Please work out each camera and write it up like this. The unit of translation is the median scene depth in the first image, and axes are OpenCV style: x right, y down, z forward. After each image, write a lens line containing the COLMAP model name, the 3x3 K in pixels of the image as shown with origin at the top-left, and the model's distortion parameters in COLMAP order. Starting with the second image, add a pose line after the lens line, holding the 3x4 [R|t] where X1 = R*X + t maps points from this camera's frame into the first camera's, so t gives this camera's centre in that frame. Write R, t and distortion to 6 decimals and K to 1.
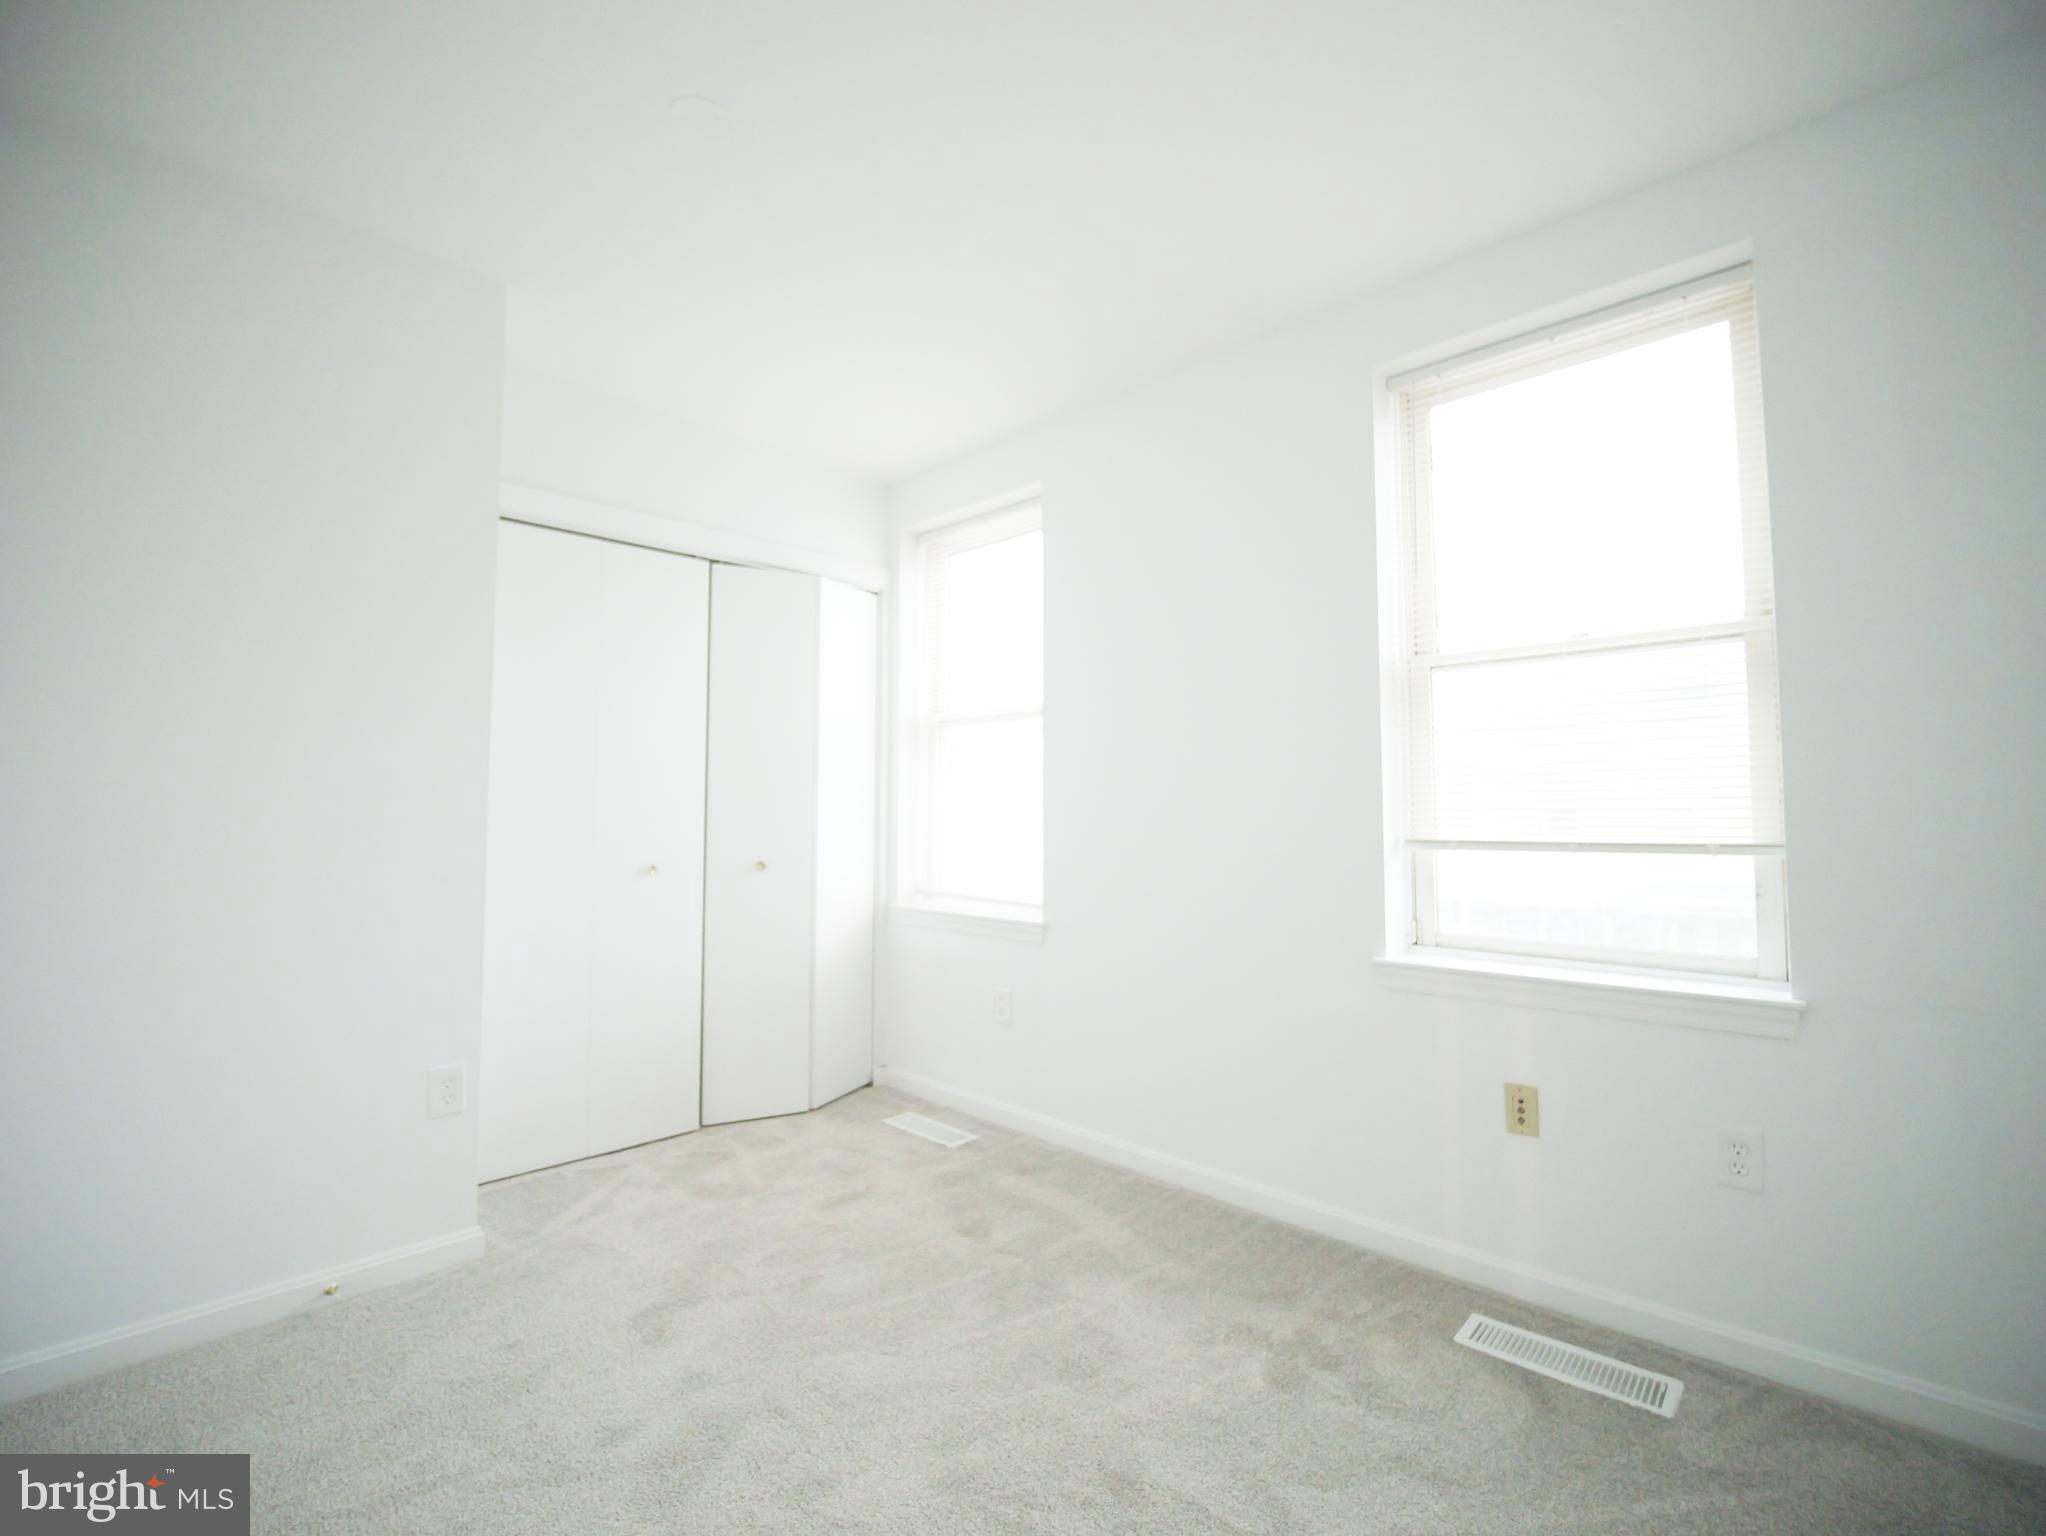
lens RADIAL K [[910.4, 0, 1029.7], [0, 910.4, 758.1], [0, 0, 1]] dist [-0.018132, -0.000395]
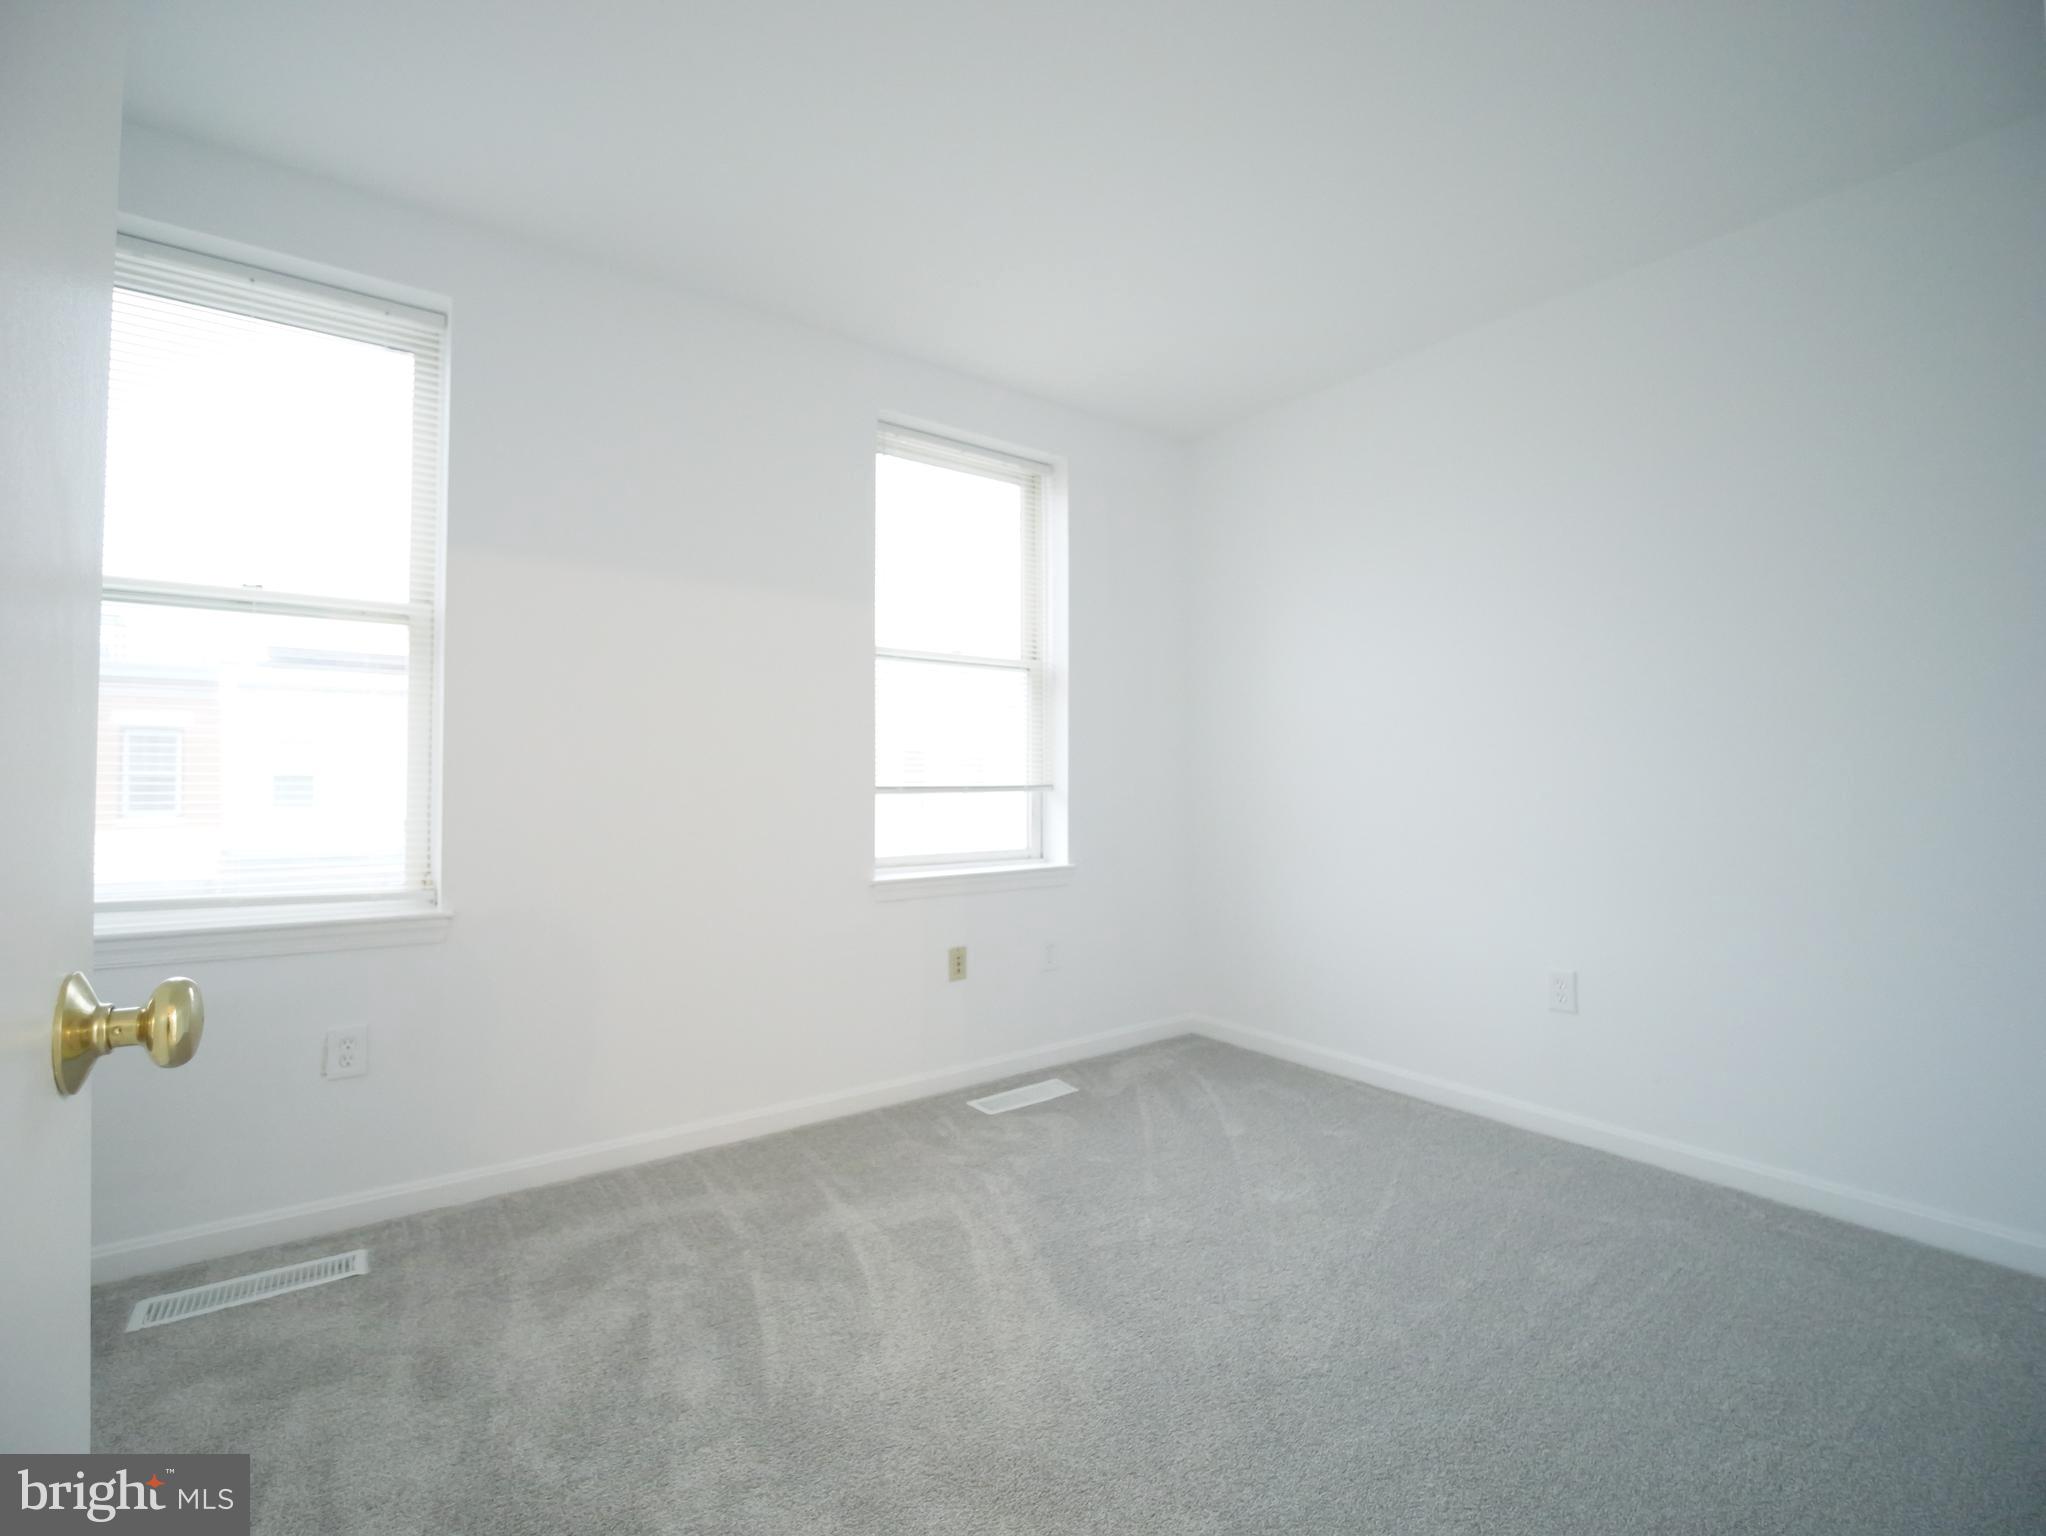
lens RADIAL K [[910.4, 0, 1029.7], [0, 910.4, 758.1], [0, 0, 1]] dist [-0.018132, -0.000395]
pose [[0.163814, 0.030875, 0.986008, -0.912423], [-0.055024, 0.998240, -0.022117, 0.074871], [-0.984955, -0.050631, 0.165225, 0.637641]]
